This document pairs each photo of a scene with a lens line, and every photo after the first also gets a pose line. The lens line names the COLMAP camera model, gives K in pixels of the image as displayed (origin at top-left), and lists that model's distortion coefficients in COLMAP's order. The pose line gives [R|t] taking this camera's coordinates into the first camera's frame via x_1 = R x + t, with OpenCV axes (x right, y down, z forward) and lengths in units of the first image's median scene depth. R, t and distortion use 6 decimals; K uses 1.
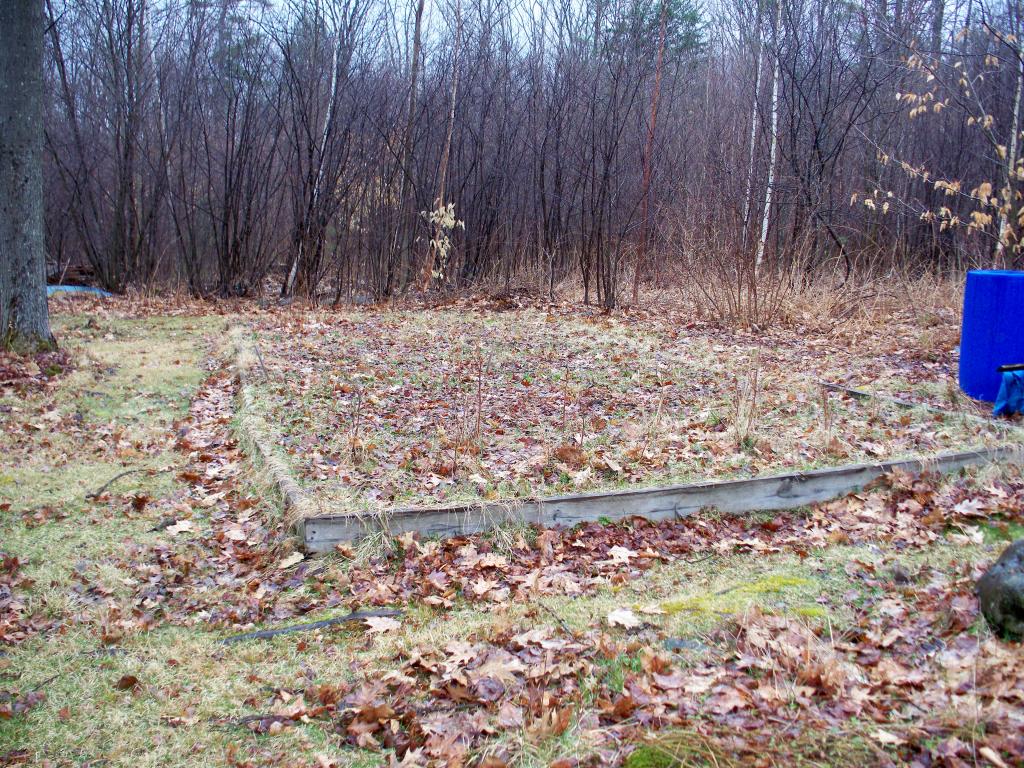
lens RADIAL K [[1072.8, 0, 511.9], [0, 1072.8, 382.6], [0, 0, 1]] dist [-0.131821, 0.000000]
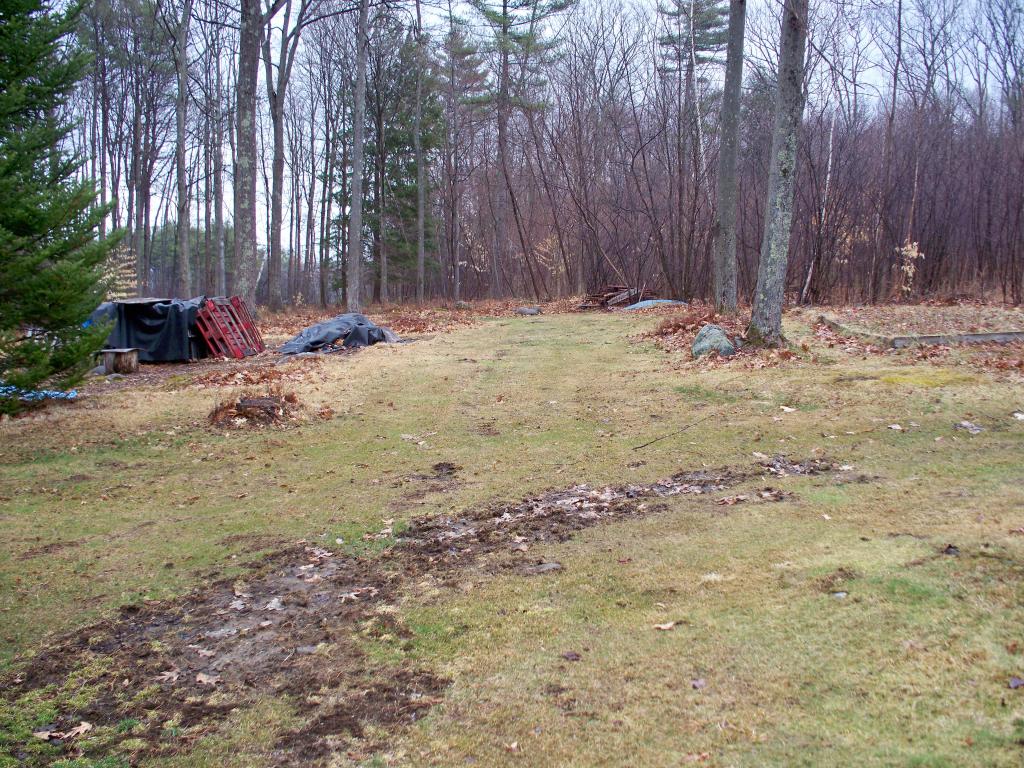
lens RADIAL K [[1072.8, 0, 512.1], [0, 1072.8, 389.2], [0, 0, 1]] dist [-0.131821, 0.000000]
pose [[0.919949, 0.012451, -0.391840, 0.003299], [-0.022611, 0.999517, -0.021324, 0.089903], [0.391385, 0.028477, 0.919786, -0.614901]]
